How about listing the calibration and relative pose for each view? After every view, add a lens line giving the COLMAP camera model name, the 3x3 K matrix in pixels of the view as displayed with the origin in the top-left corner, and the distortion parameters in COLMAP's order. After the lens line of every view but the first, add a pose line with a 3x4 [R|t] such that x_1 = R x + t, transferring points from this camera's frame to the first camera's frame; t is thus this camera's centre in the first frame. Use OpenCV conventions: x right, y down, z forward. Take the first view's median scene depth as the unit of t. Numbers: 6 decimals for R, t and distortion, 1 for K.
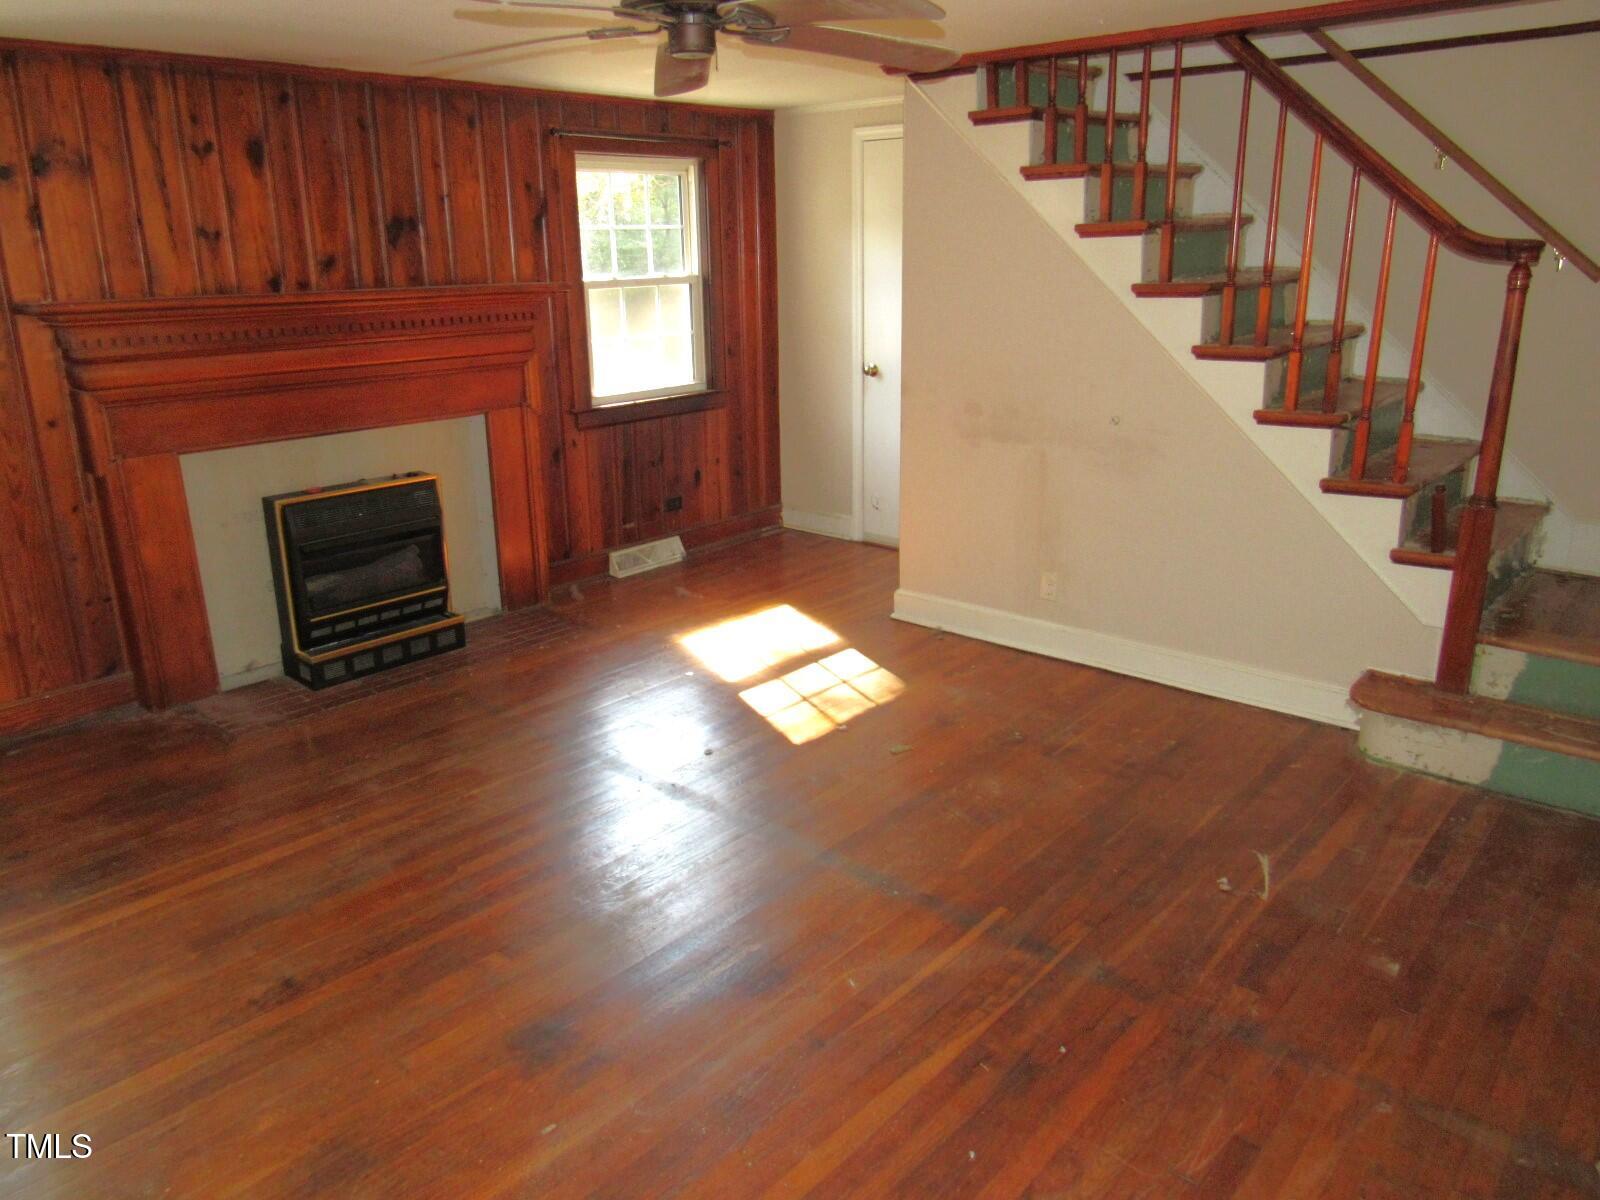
lens RADIAL K [[1122.4, 0, 800.0], [0, 1122.4, 600.0], [0, 0, 1]] dist [-0.044338, 0.003586]
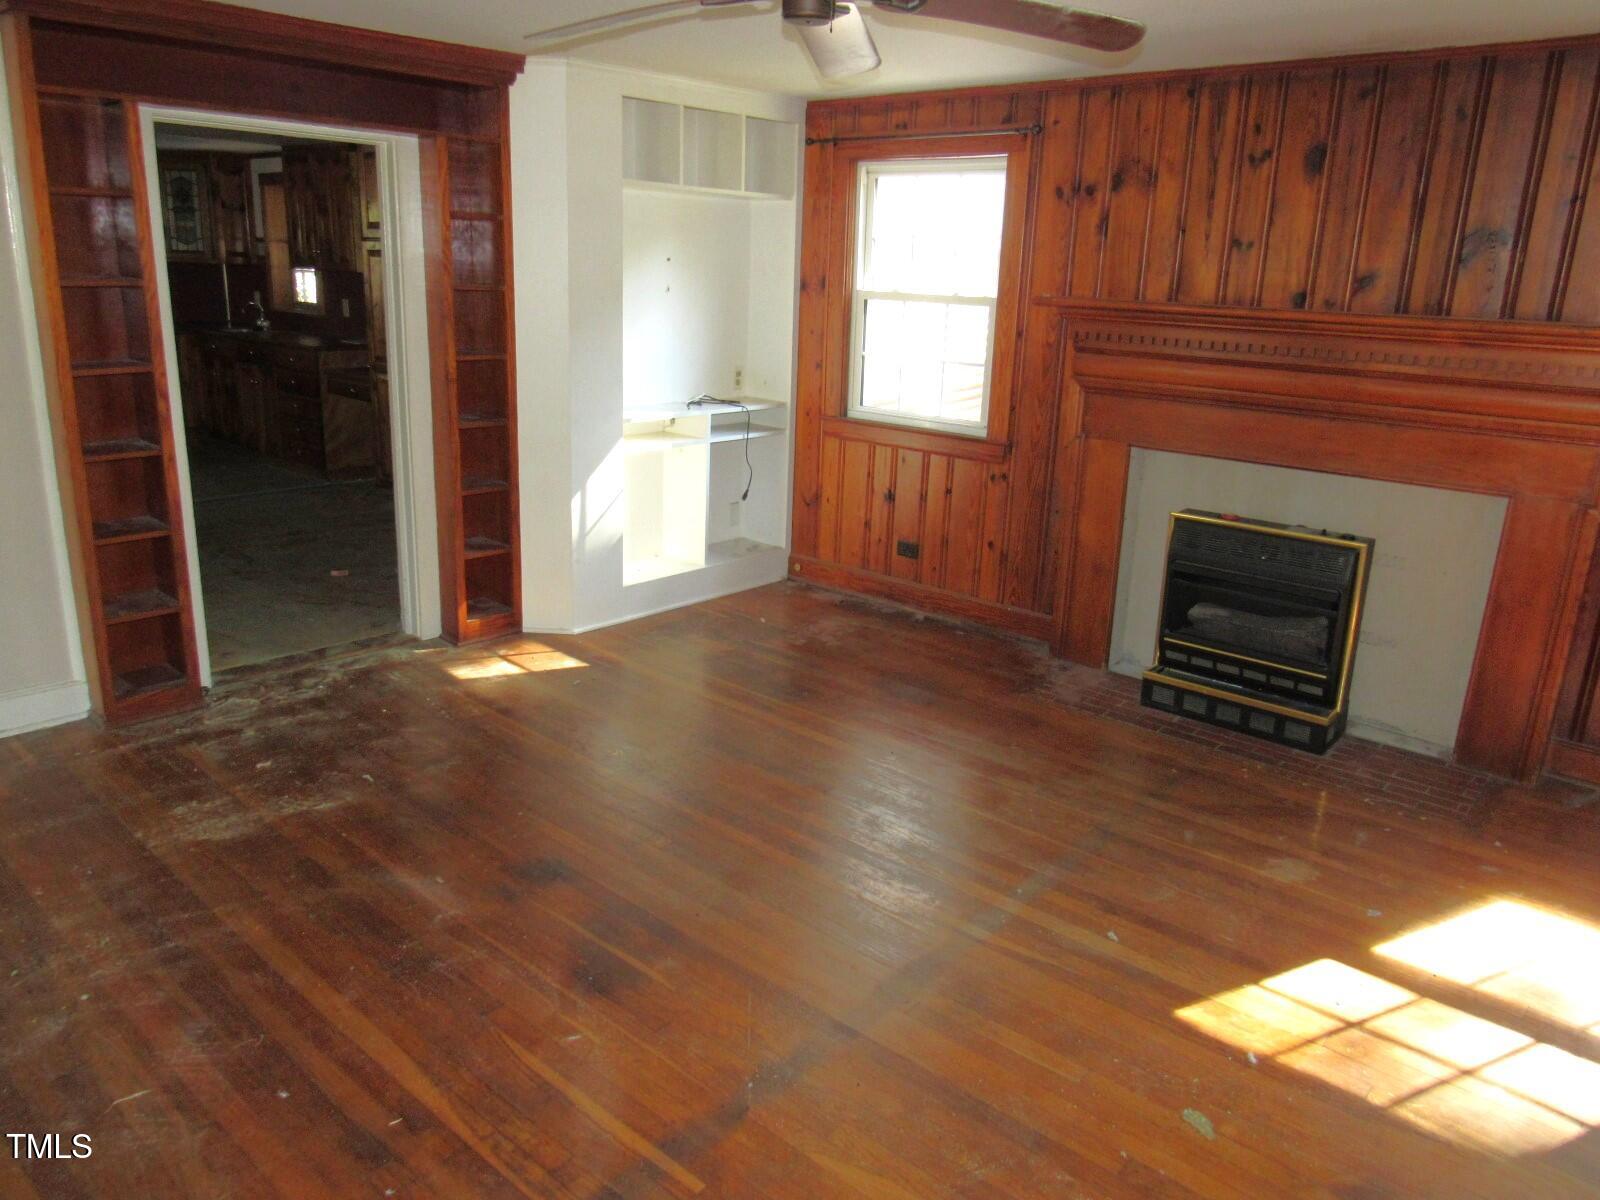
lens RADIAL K [[1150.7, 0, 800.0], [0, 1150.7, 600.0], [0, 0, 1]] dist [-0.024210, 0.010474]
pose [[0.006916, 0.294538, -0.955615, 0.514058], [-0.321924, 0.905418, 0.276737, -0.188858], [0.946740, 0.305721, 0.101081, 0.585545]]
